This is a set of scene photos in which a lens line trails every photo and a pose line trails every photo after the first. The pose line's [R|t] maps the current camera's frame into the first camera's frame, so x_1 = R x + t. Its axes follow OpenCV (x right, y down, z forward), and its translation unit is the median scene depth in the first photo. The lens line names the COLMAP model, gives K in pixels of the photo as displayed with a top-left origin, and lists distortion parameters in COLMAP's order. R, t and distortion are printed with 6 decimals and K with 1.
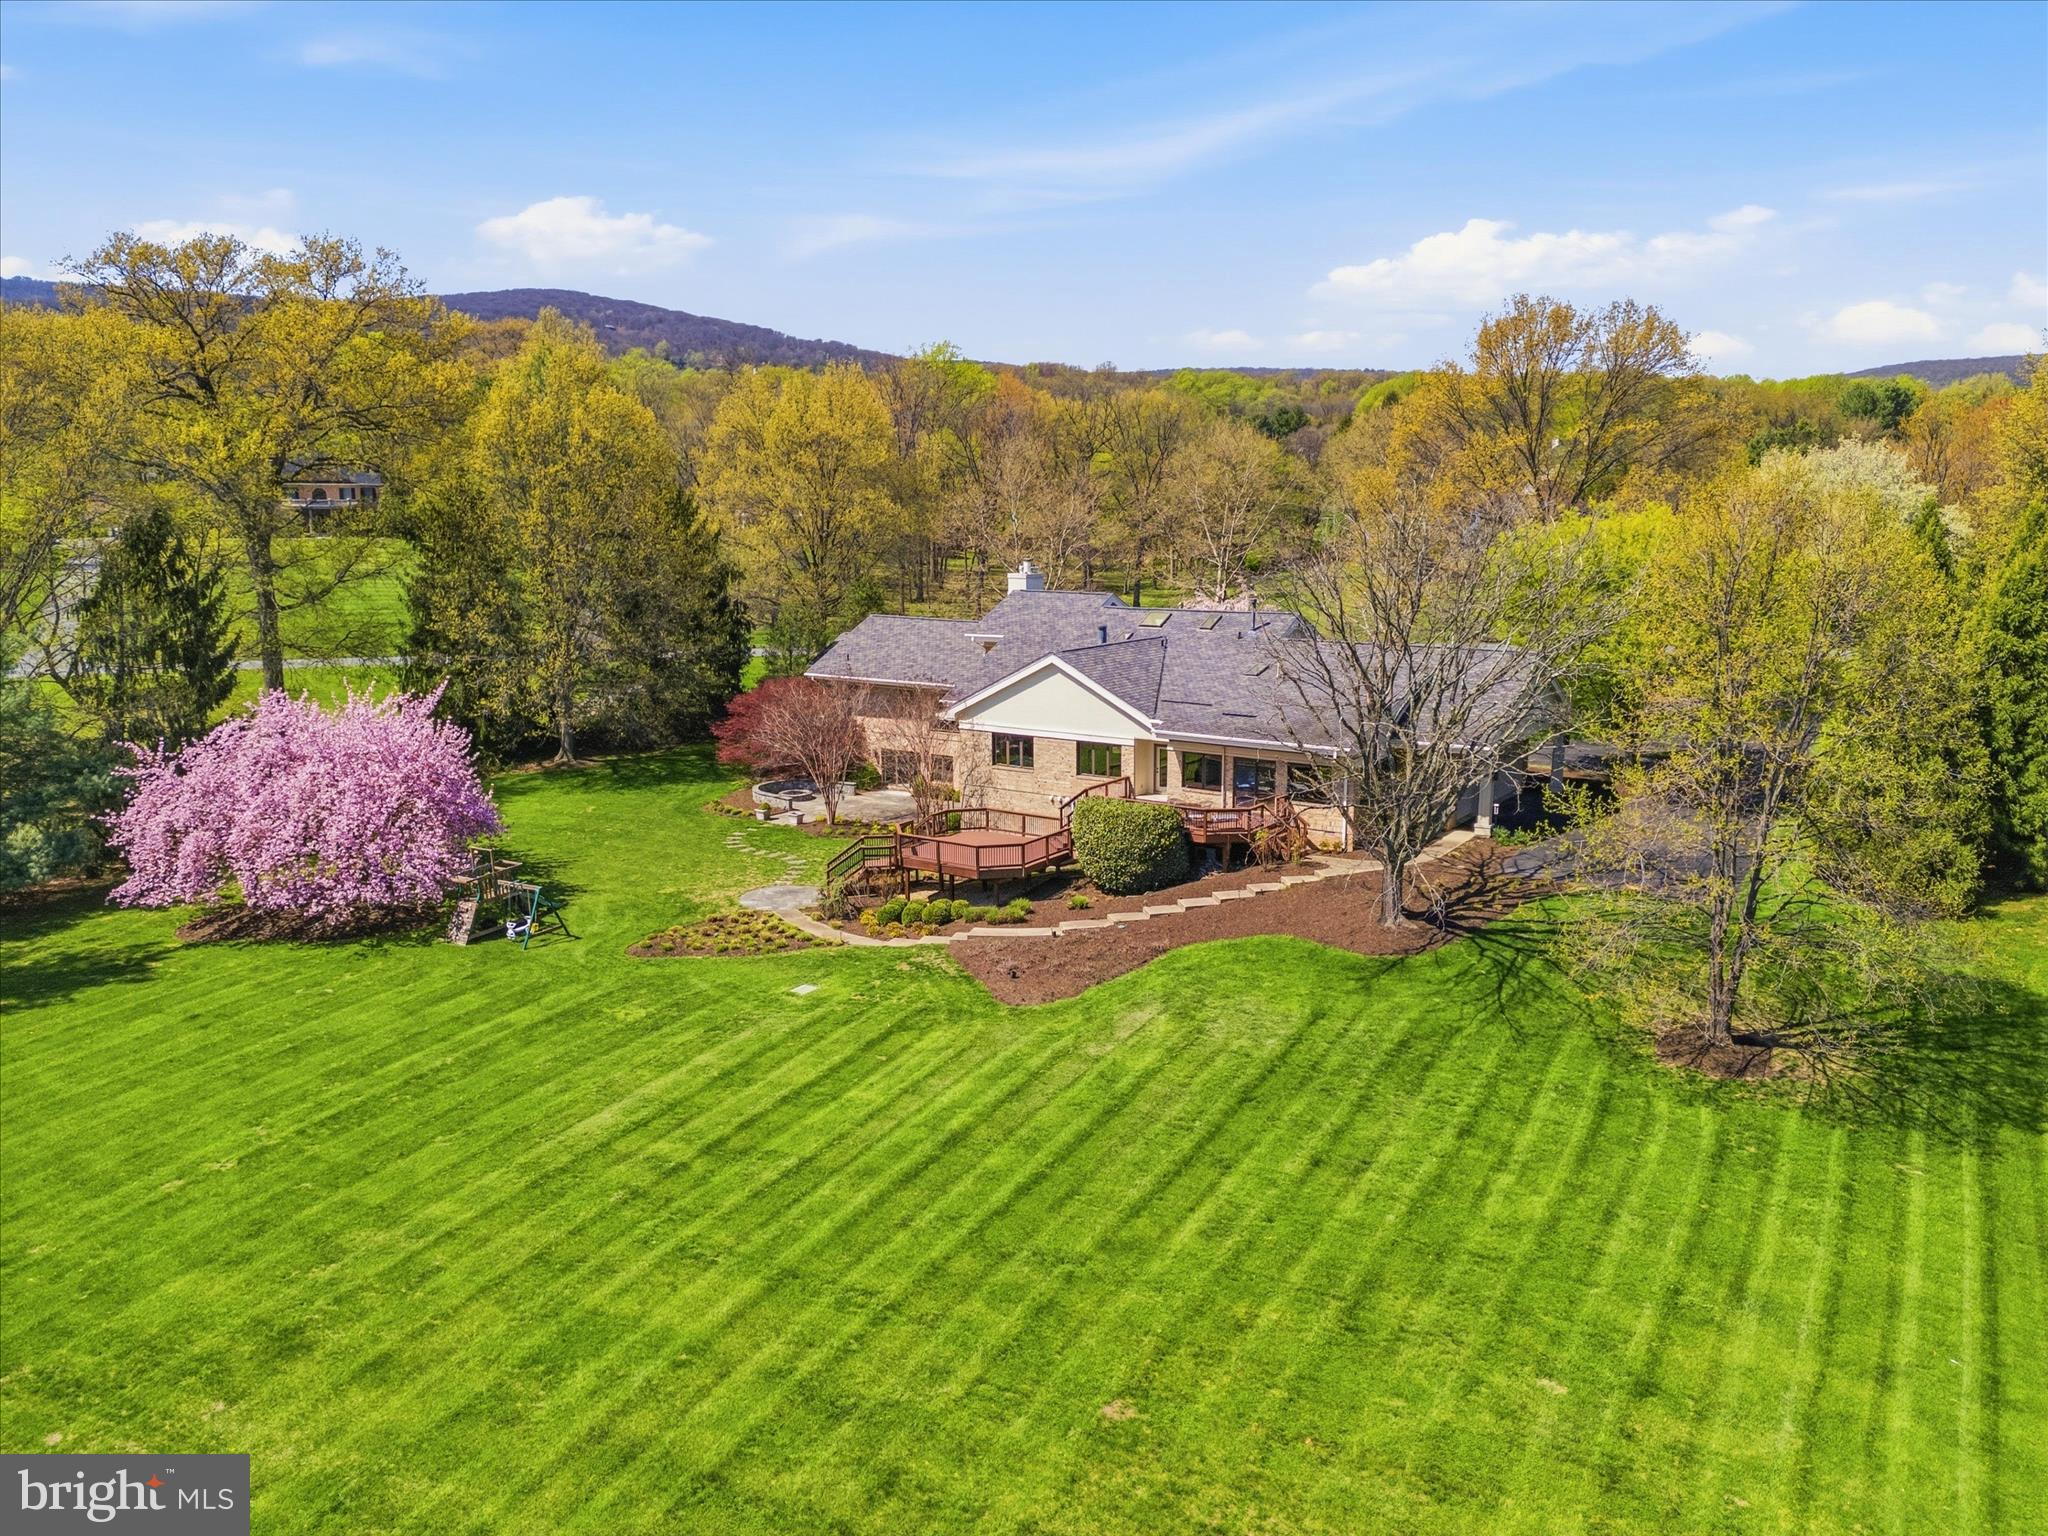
lens RADIAL K [[1514.0, 0, 1025.1], [0, 1514.0, 765.1], [0, 0, 1]] dist [0.055846, -0.043158]
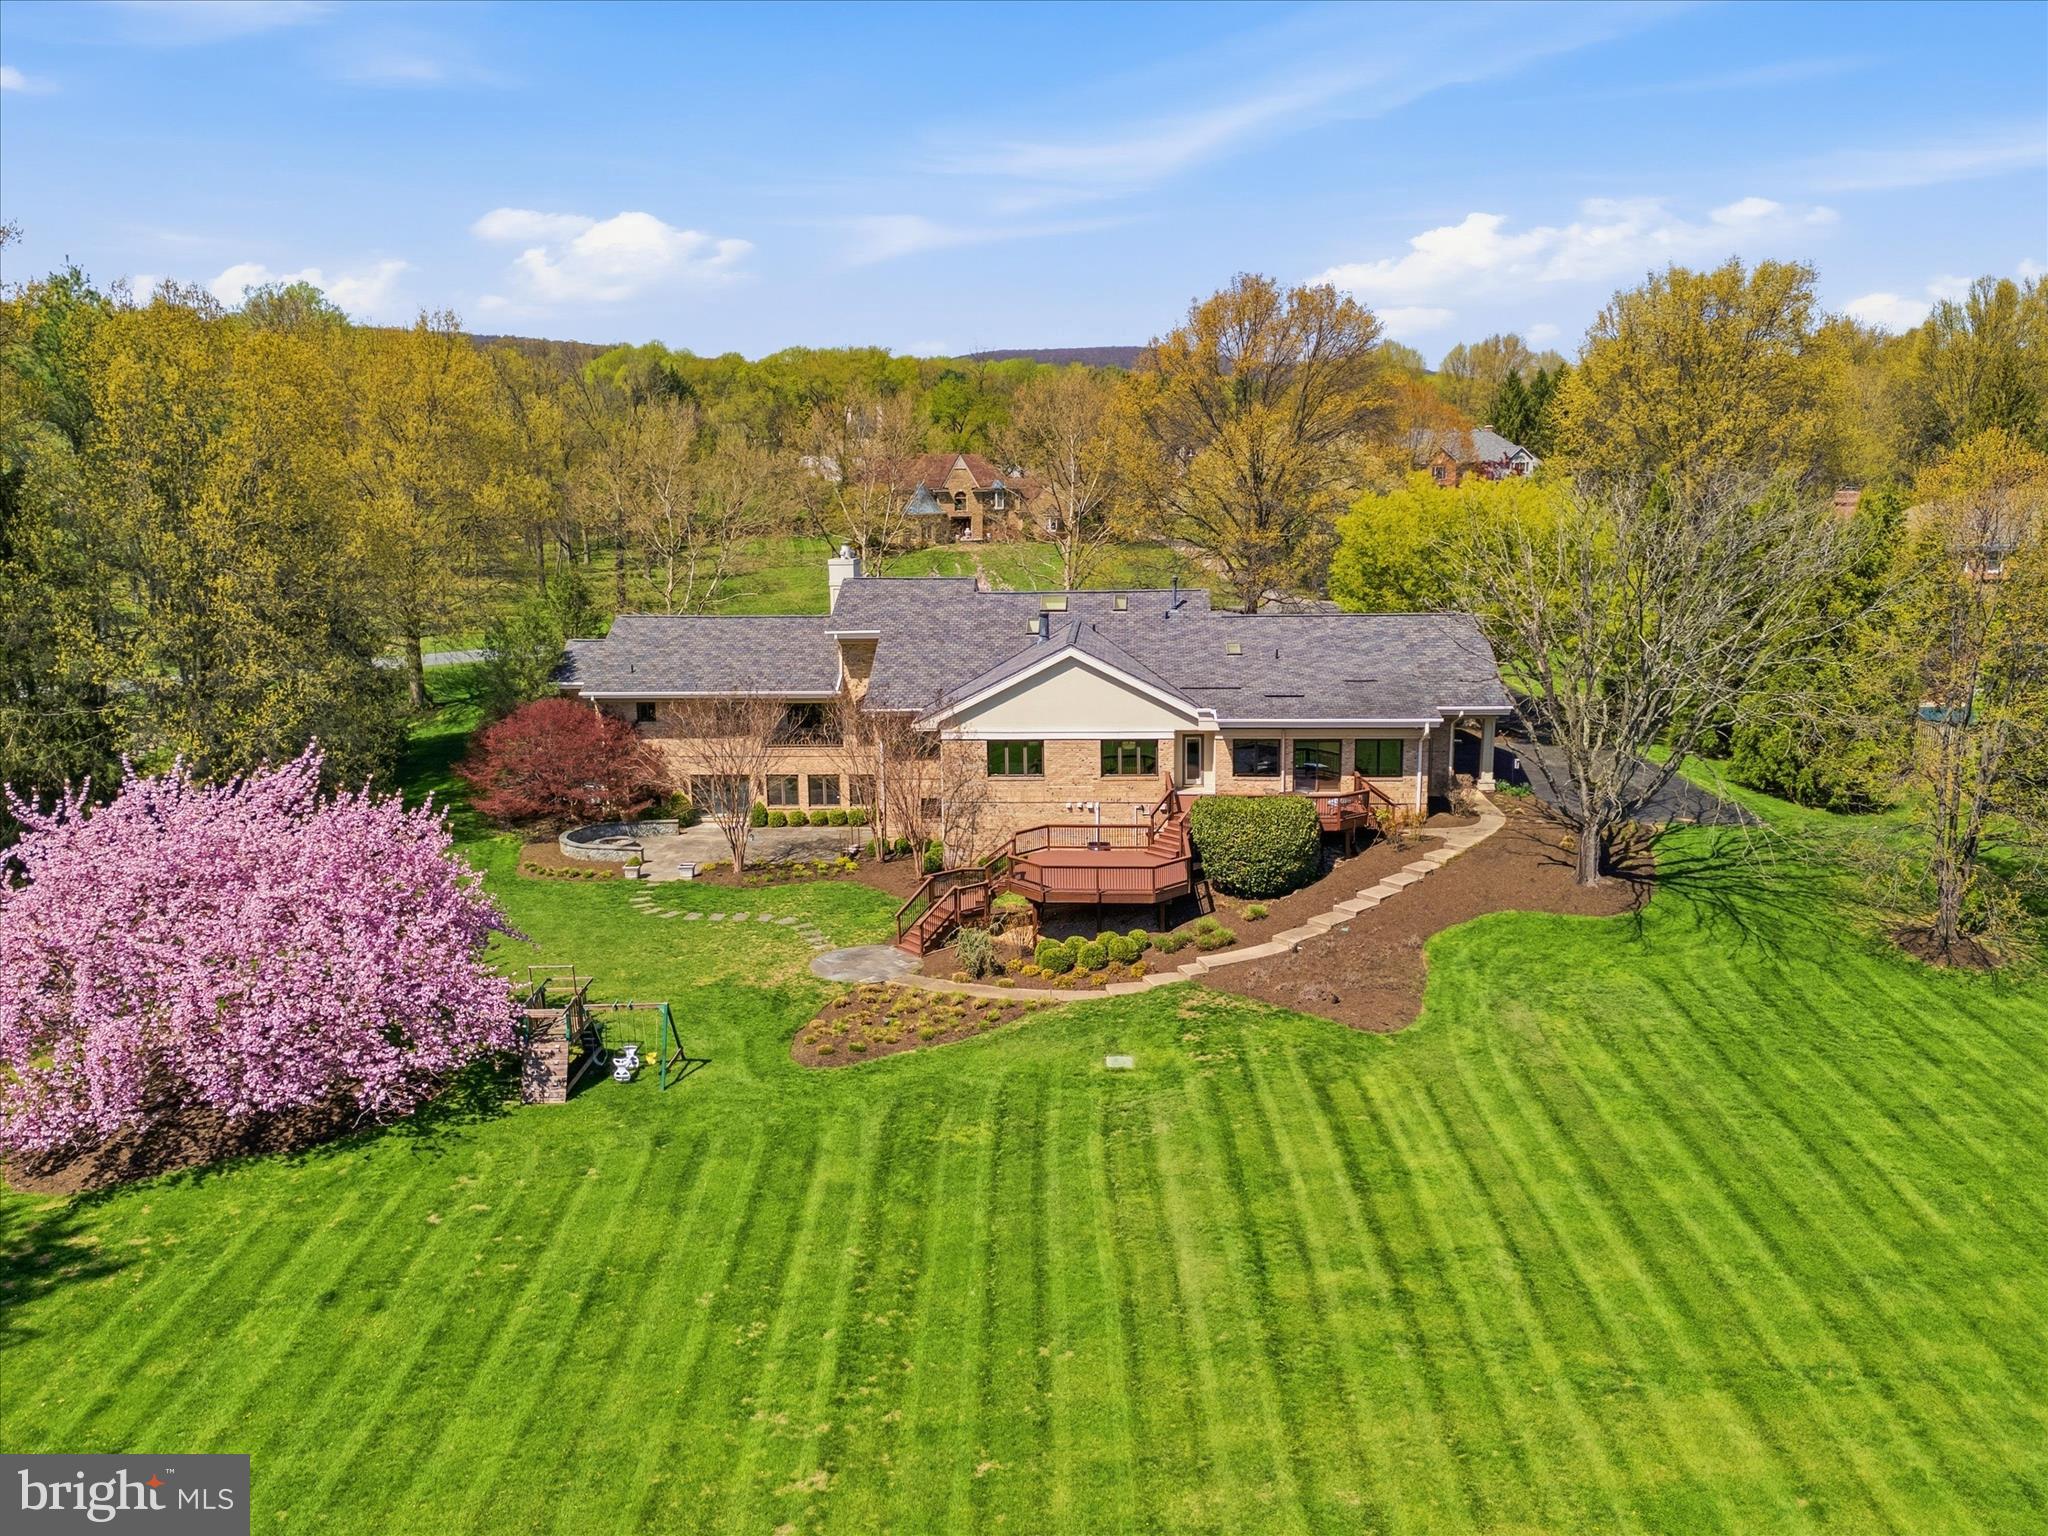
lens RADIAL K [[1514.0, 0, 1020.7], [0, 1514.0, 771.8], [0, 0, 1]] dist [0.055846, -0.043158]
pose [[0.858456, -0.108650, 0.501247, -0.522654], [0.099406, 0.994019, 0.045218, -0.048088], [-0.503162, 0.011009, 0.864122, 0.264041]]
